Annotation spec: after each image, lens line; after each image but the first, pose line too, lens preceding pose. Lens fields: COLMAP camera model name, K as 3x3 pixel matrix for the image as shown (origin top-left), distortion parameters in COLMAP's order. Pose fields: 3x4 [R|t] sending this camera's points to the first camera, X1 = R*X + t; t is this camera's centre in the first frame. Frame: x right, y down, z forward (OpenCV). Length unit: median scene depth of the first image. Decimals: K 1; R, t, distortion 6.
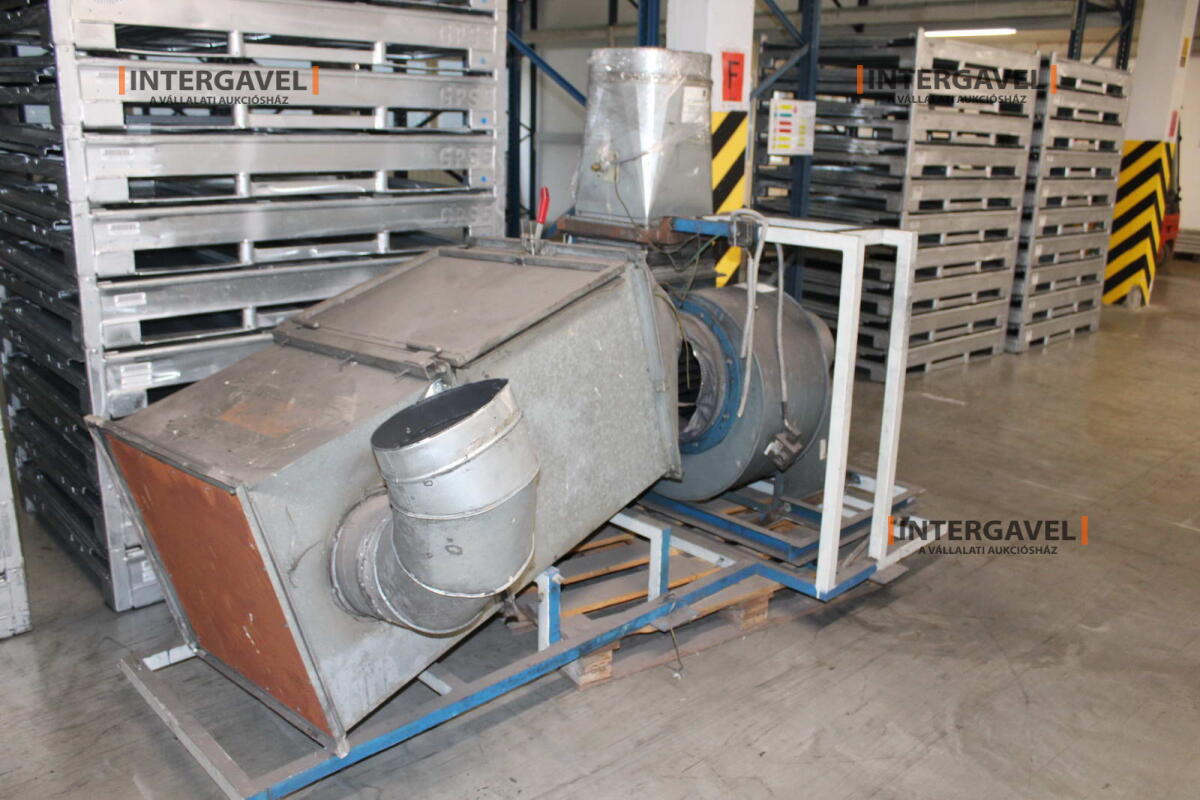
lens RADIAL K [[1001.6, 0, 600.0], [0, 1001.6, 400.0], [0, 0, 1]] dist [-0.161822, 0.145098]
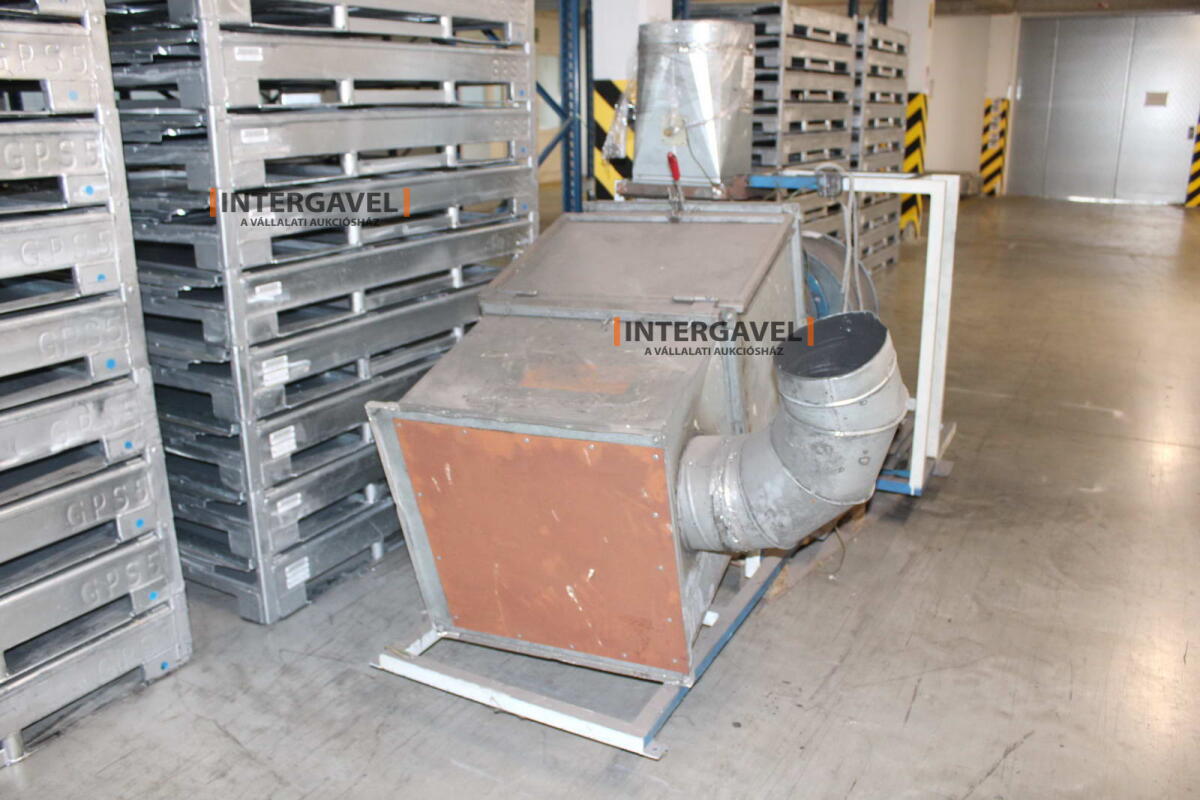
lens RADIAL K [[1001.6, 0, 600.0], [0, 1001.6, 400.0], [0, 0, 1]] dist [-0.161822, 0.145098]
pose [[0.950474, -0.121411, 0.286110, -0.448341], [0.113795, 0.992566, 0.043163, -0.002218], [-0.289224, -0.008467, 0.957224, -0.004656]]
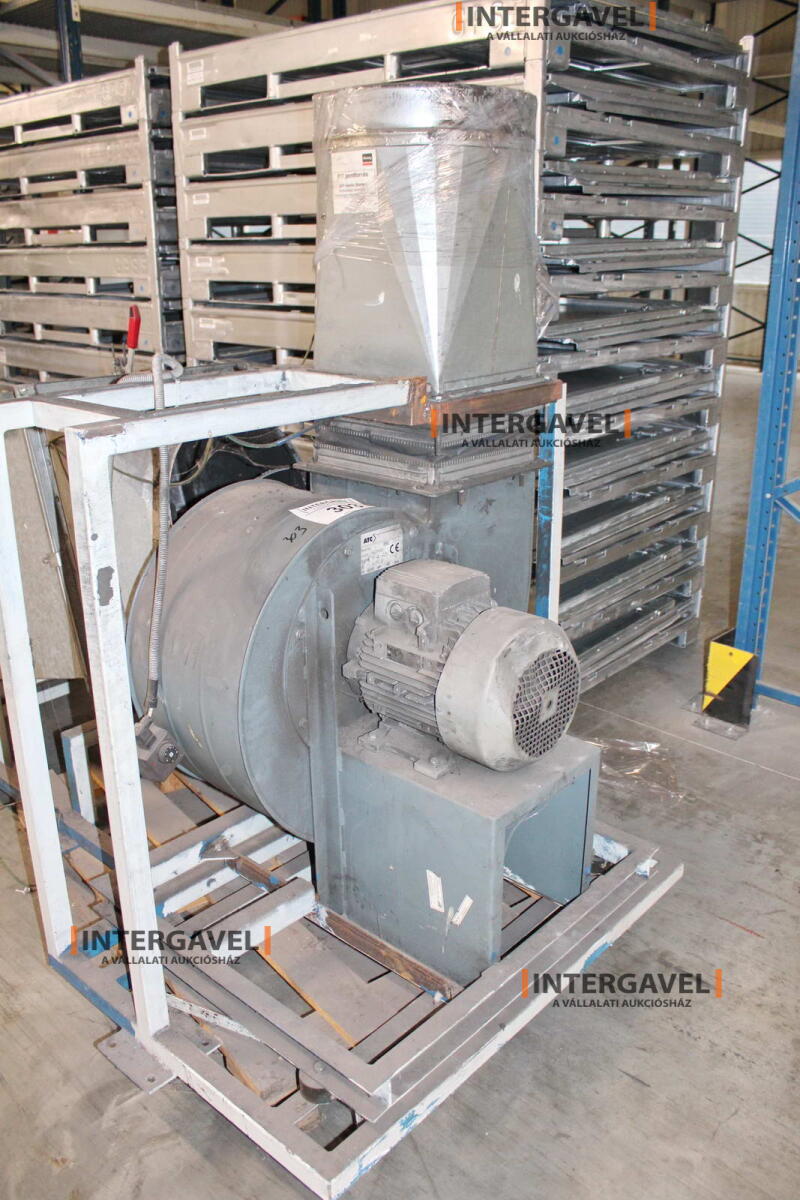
lens RADIAL K [[1001.6, 0, 400.0], [0, 1001.6, 600.0], [0, 0, 1]] dist [-0.161822, 0.145098]
pose [[0.066120, 0.317111, -0.946081, 0.770391], [-0.261237, 0.920585, 0.290307, -0.263708], [0.963007, 0.227956, 0.143710, 1.072313]]
